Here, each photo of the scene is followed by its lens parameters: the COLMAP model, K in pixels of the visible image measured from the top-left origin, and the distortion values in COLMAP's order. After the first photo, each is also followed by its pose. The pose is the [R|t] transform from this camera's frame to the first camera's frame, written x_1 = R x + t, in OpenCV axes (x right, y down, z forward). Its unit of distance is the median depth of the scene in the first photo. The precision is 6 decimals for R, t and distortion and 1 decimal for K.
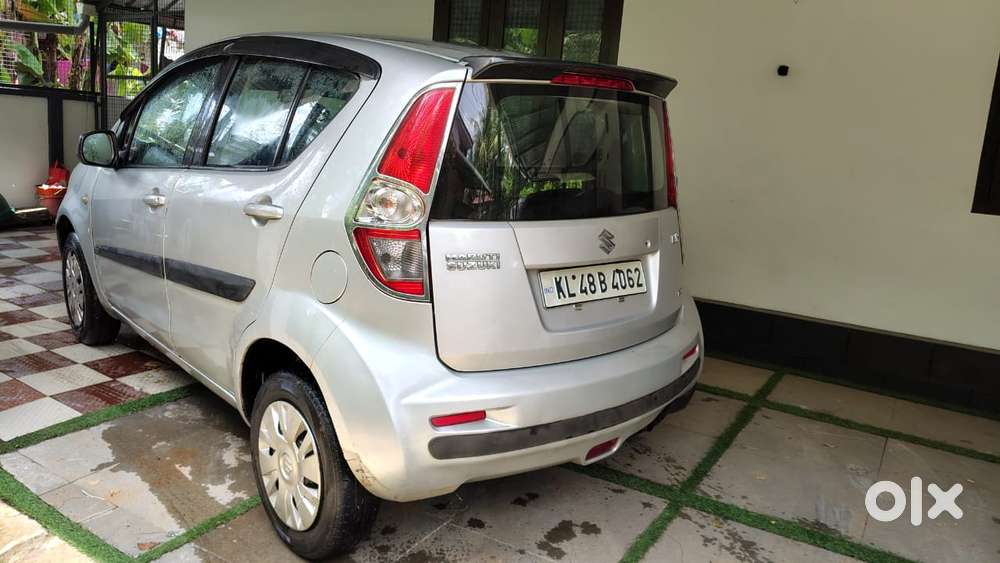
lens RADIAL K [[742.2, 0, 500.0], [0, 742.2, 281.5], [0, 0, 1]] dist [0.034448, -0.080956]
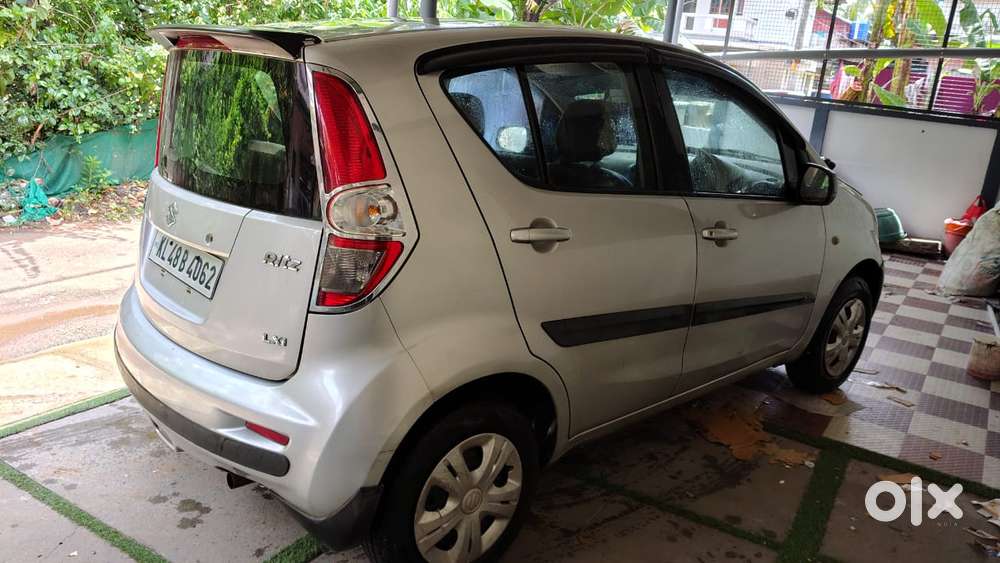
lens RADIAL K [[745.3, 0, 497.3], [0, 745.3, 282.3], [0, 0, 1]] dist [0.004734, -0.029855]
pose [[0.014062, 0.211255, -0.977330, 1.008986], [-0.279938, 0.939171, 0.198979, -0.256251], [0.959915, 0.270794, 0.072345, 1.262077]]
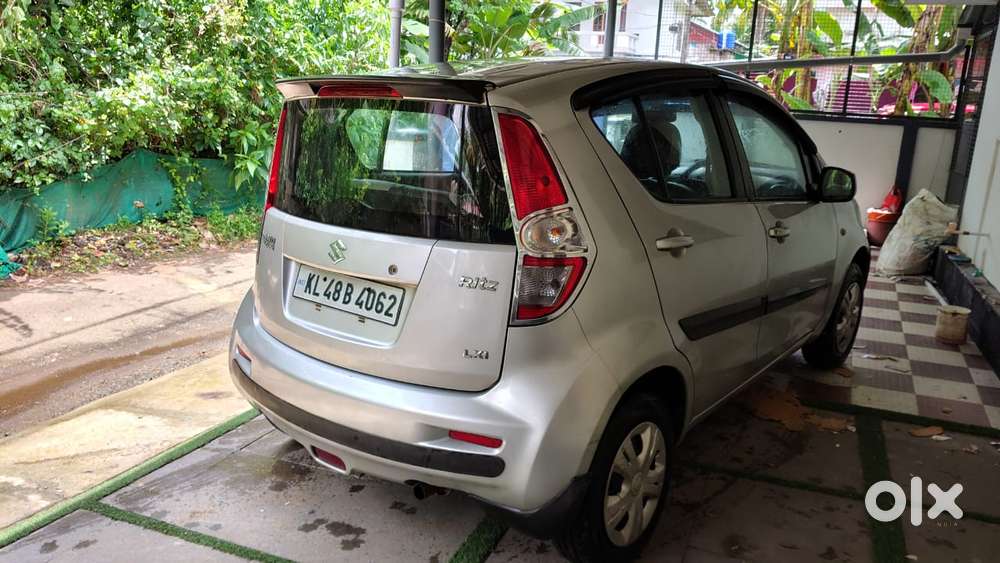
lens RADIAL K [[748.1, 0, 498.9], [0, 748.1, 280.9], [0, 0, 1]] dist [0.007203, -0.036615]
pose [[0.165801, 0.174581, -0.970583, 1.085822], [-0.219565, 0.966036, 0.136255, -0.187411], [0.961406, 0.190515, 0.198502, 0.953815]]
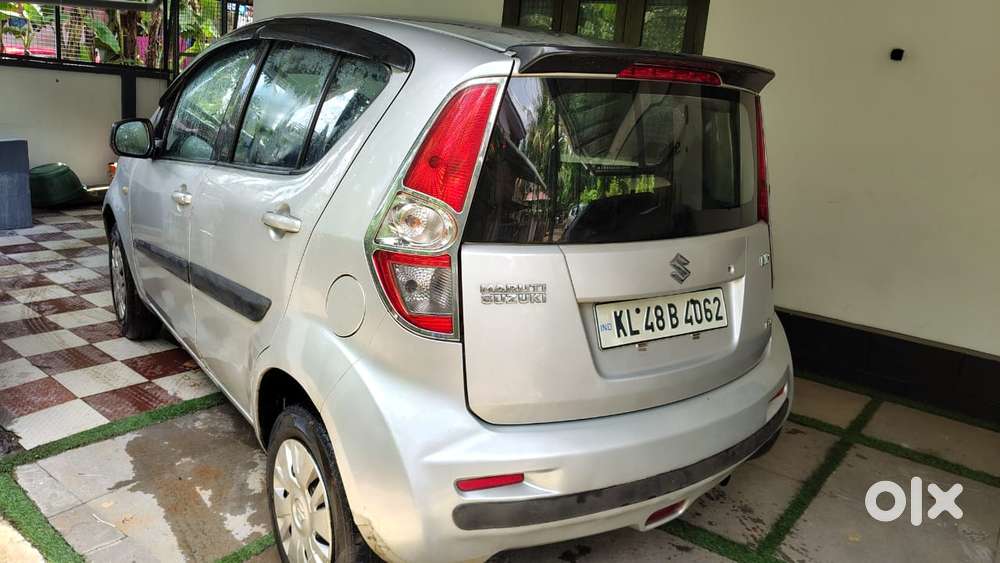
lens RADIAL K [[742.2, 0, 500.0], [0, 742.2, 281.5], [0, 0, 1]] dist [0.034448, -0.080956]
pose [[0.994377, 0.034099, -0.100258, 0.025761], [-0.031051, 0.999012, 0.031806, -0.055903], [0.101243, -0.028514, 0.994453, 0.144188]]
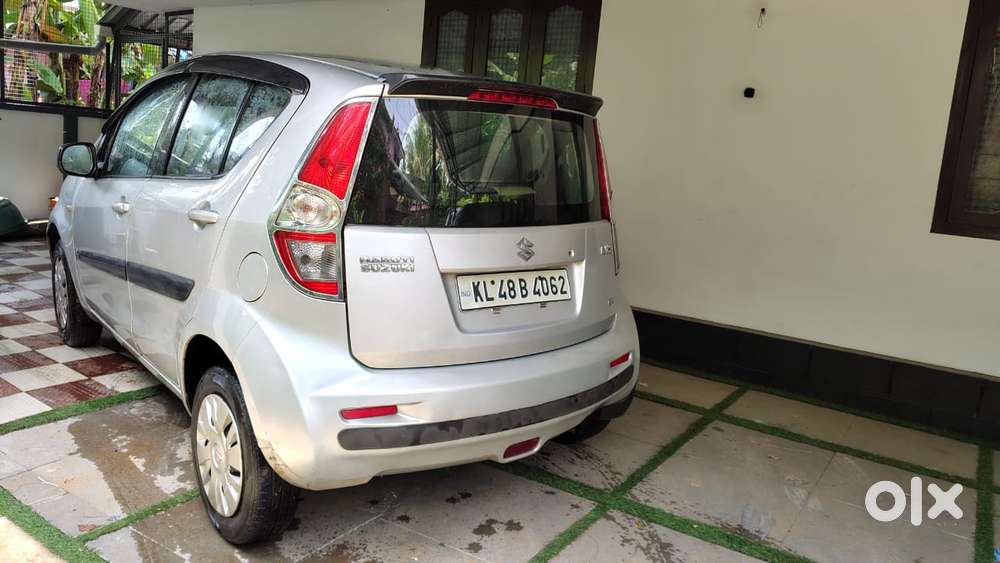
lens RADIAL K [[739.6, 0, 498.2], [0, 739.6, 282.1], [0, 0, 1]] dist [0.035239, -0.084955]
pose [[0.999255, 0.016144, -0.035065, 0.133959], [-0.017123, 0.999467, -0.027804, 0.021239], [0.034598, 0.028384, 0.998998, -0.044859]]
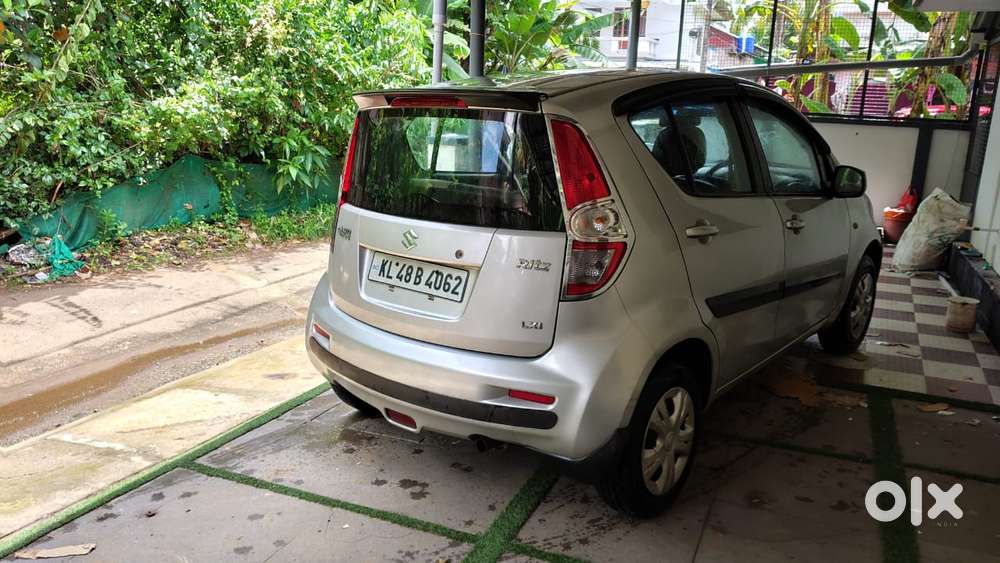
lens RADIAL K [[742.2, 0, 500.0], [0, 742.2, 281.5], [0, 0, 1]] dist [0.034448, -0.080956]
pose [[0.142204, 0.169560, -0.975206, 1.221346], [-0.213900, 0.967204, 0.136977, -0.167908], [0.966449, 0.189118, 0.173810, 0.888671]]
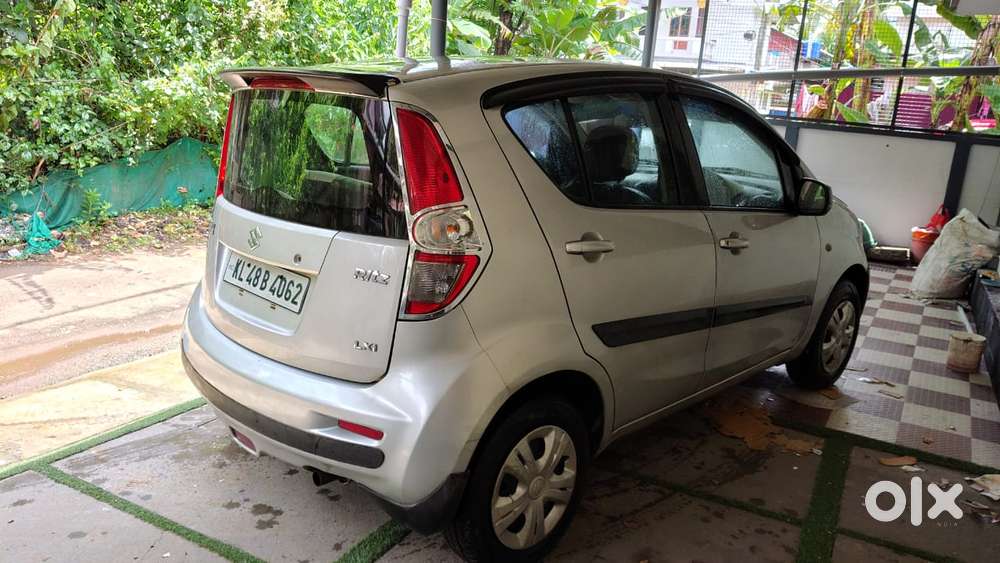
lens RADIAL K [[745.3, 0, 497.3], [0, 745.3, 282.3], [0, 0, 1]] dist [0.004734, -0.029855]
pose [[0.062599, 0.180707, -0.981543, 1.108065], [-0.257805, 0.953022, 0.159014, -0.230364], [0.964167, 0.243092, 0.106245, 1.151208]]
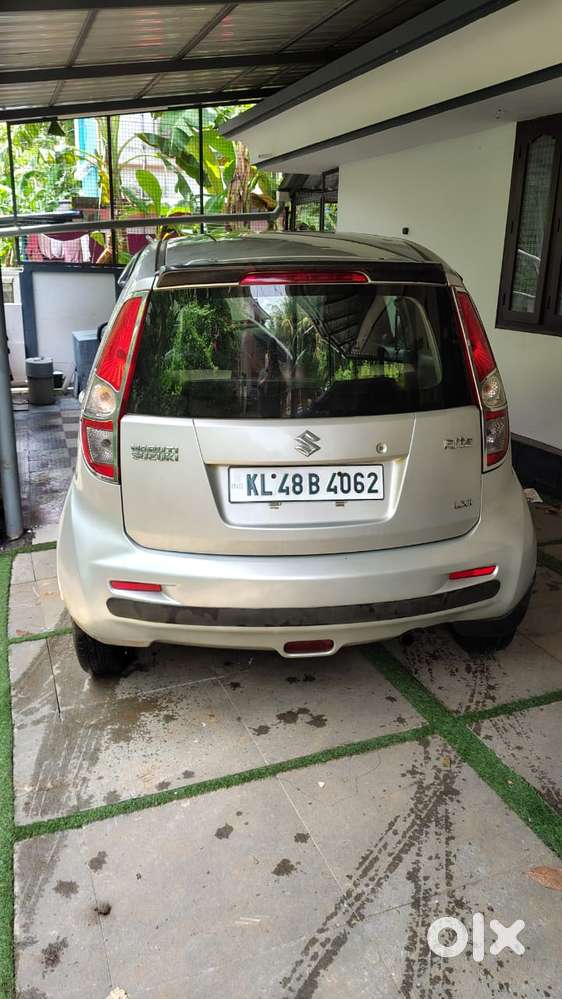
lens RADIAL K [[738.9, 0, 280.8], [0, 738.9, 502.1], [0, 0, 1]] dist [0.035239, -0.084955]
pose [[0.789056, 0.130077, -0.600392, 0.671635], [-0.076249, 0.990506, 0.114387, -0.081082], [0.609571, -0.044479, 0.791483, 0.184328]]
